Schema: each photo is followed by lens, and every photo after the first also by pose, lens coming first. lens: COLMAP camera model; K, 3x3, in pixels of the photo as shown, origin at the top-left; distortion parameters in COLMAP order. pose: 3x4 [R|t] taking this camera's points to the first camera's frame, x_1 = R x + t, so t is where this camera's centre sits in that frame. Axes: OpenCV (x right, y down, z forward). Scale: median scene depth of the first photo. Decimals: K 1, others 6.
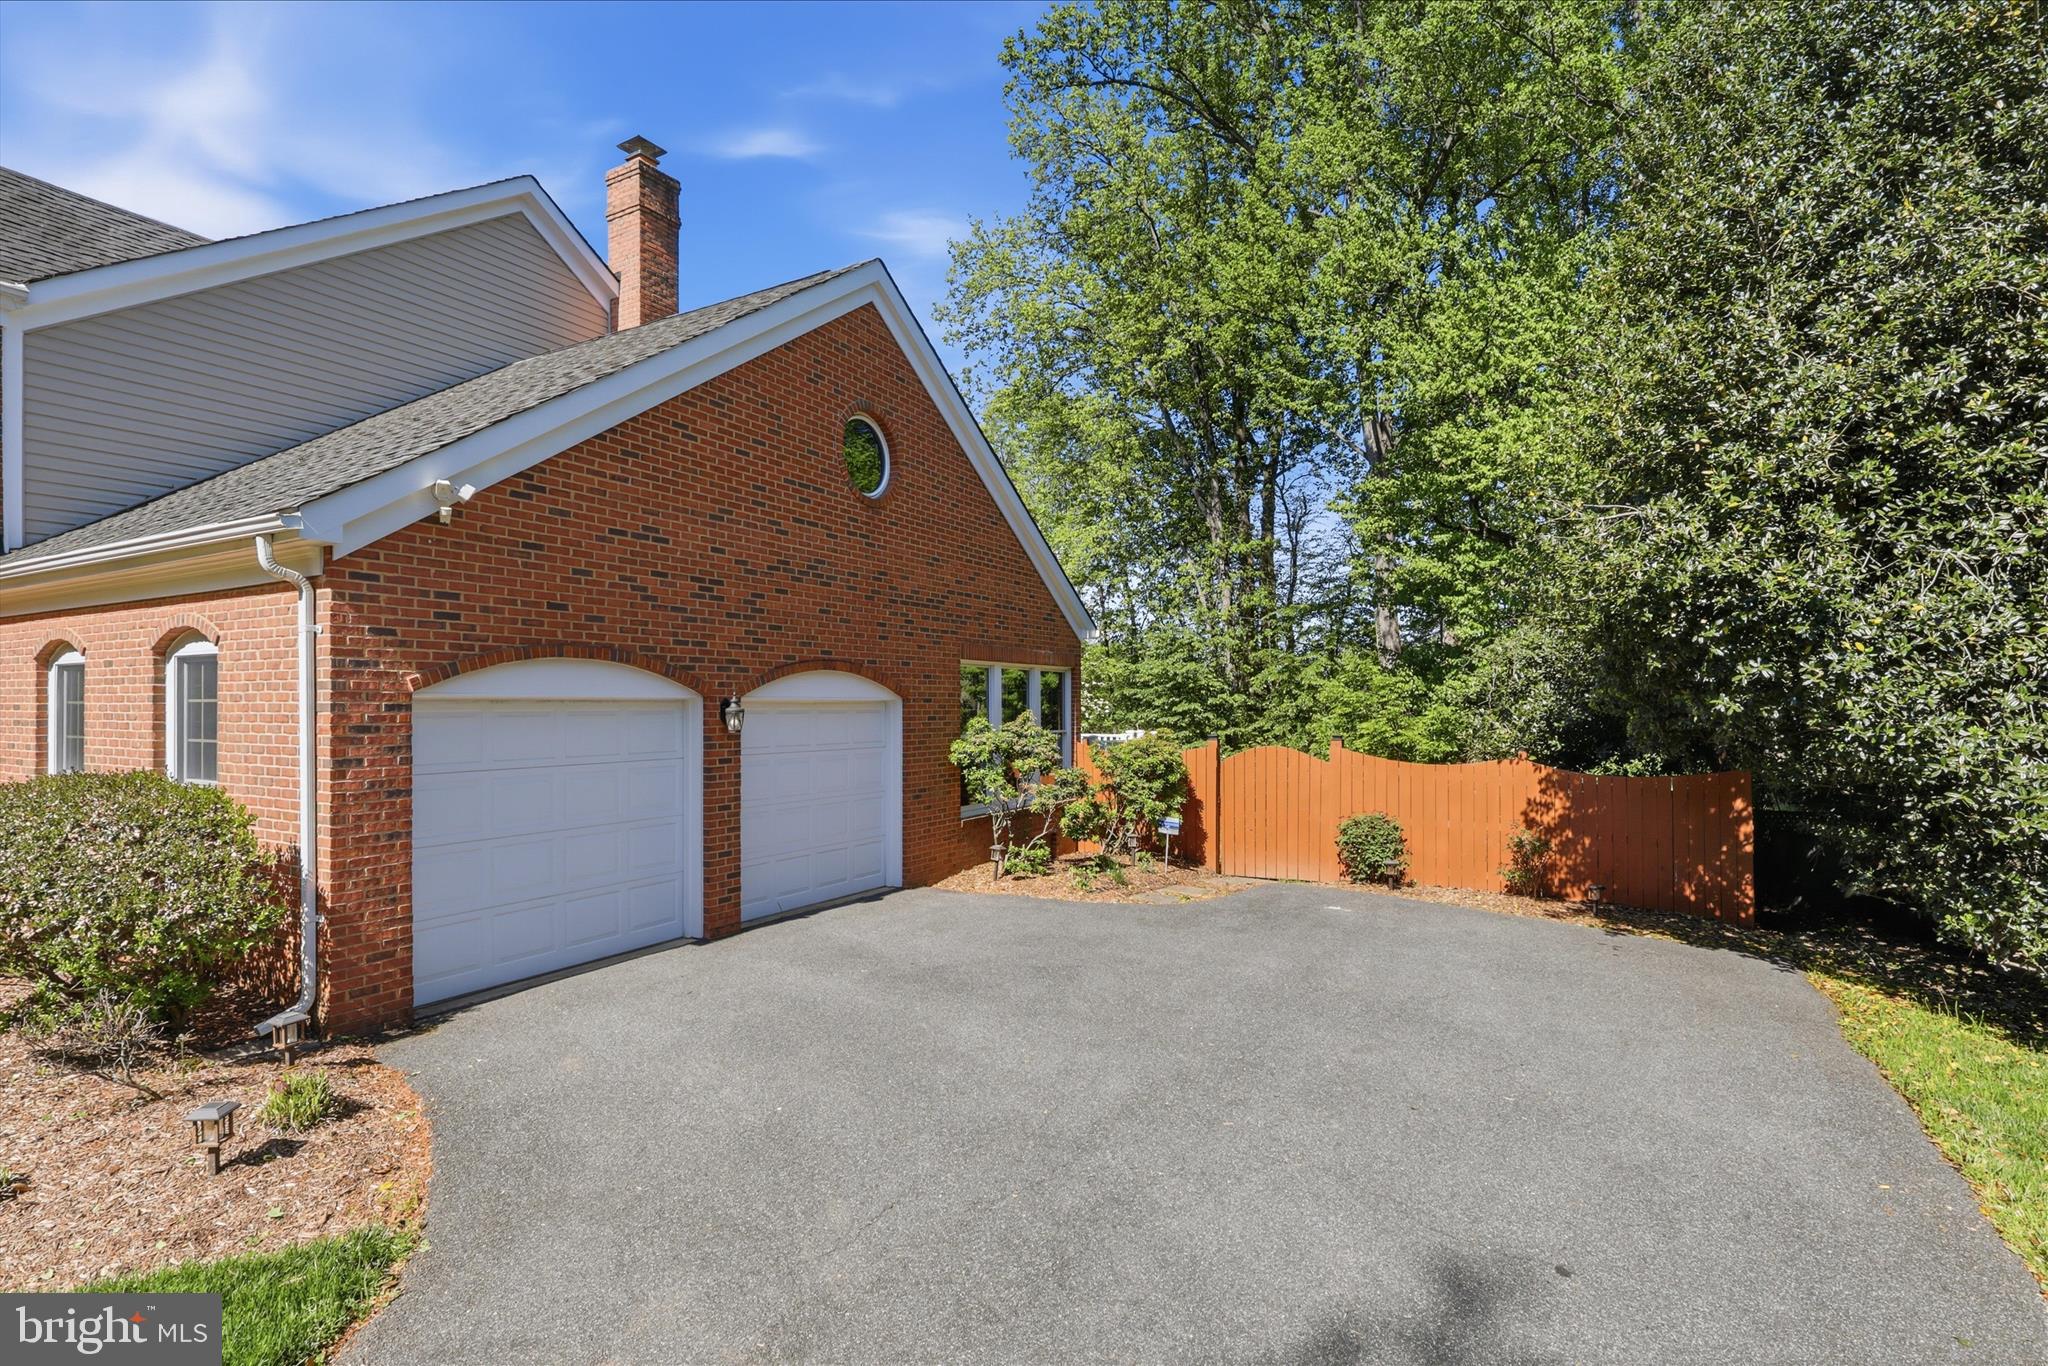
lens RADIAL K [[950.2, 0, 1029.9], [0, 950.2, 687.6], [0, 0, 1]] dist [-0.002881, -0.000894]
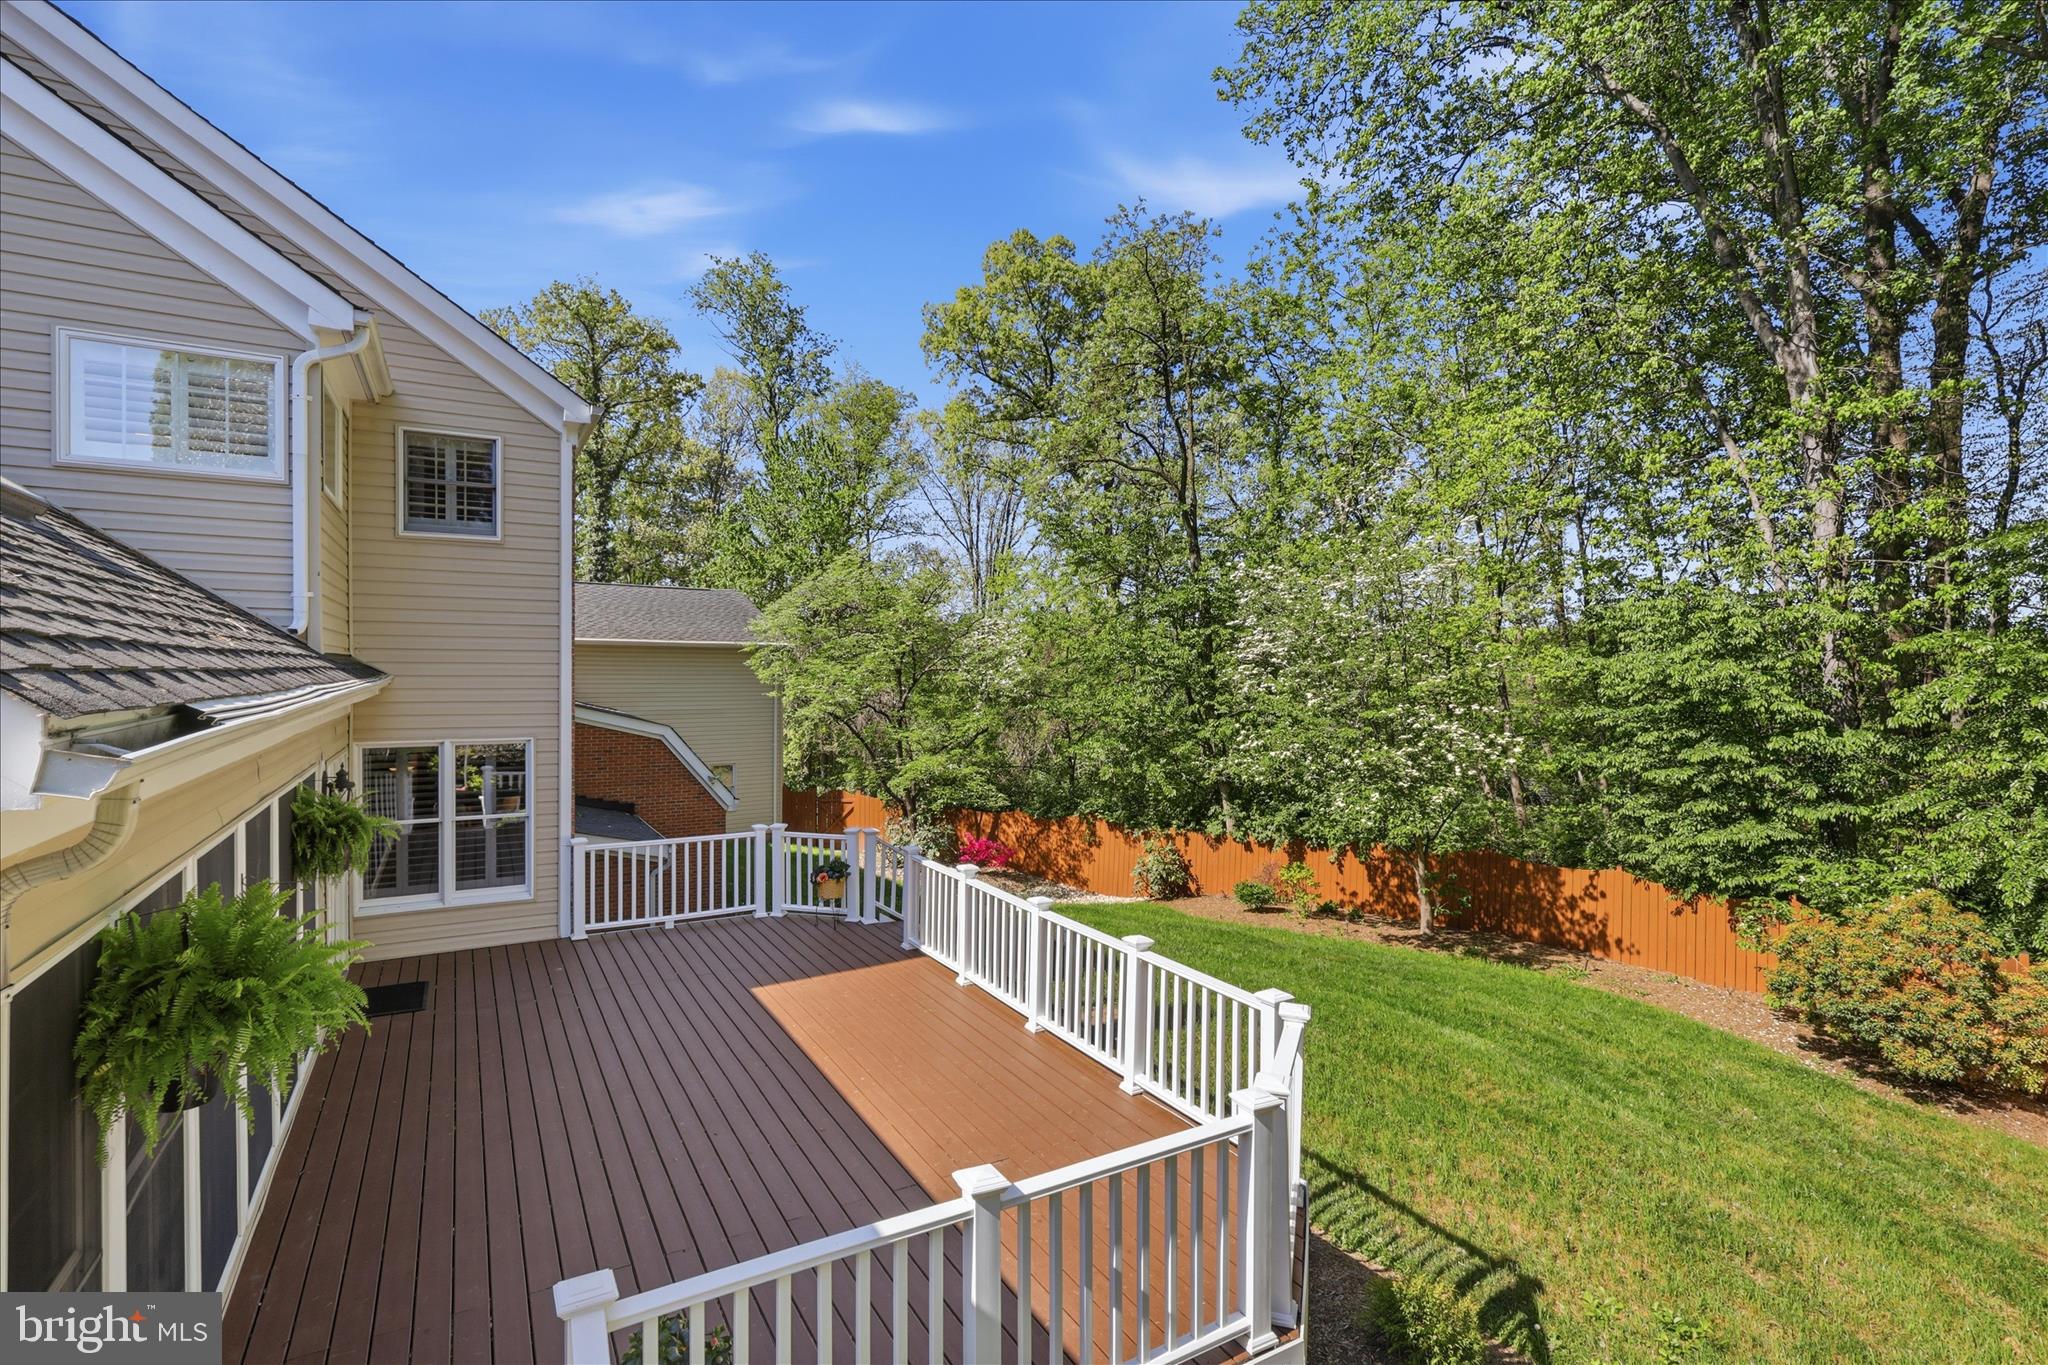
lens RADIAL K [[941.9, 0, 1024.0], [0, 941.9, 682.5], [0, 0, 1]] dist [0.001107, 0.000122]
pose [[0.866225, 0.008628, -0.499580, 0.097401], [0.003591, 0.999718, 0.023492, -0.026609], [0.499642, -0.022143, 0.865949, 0.400111]]
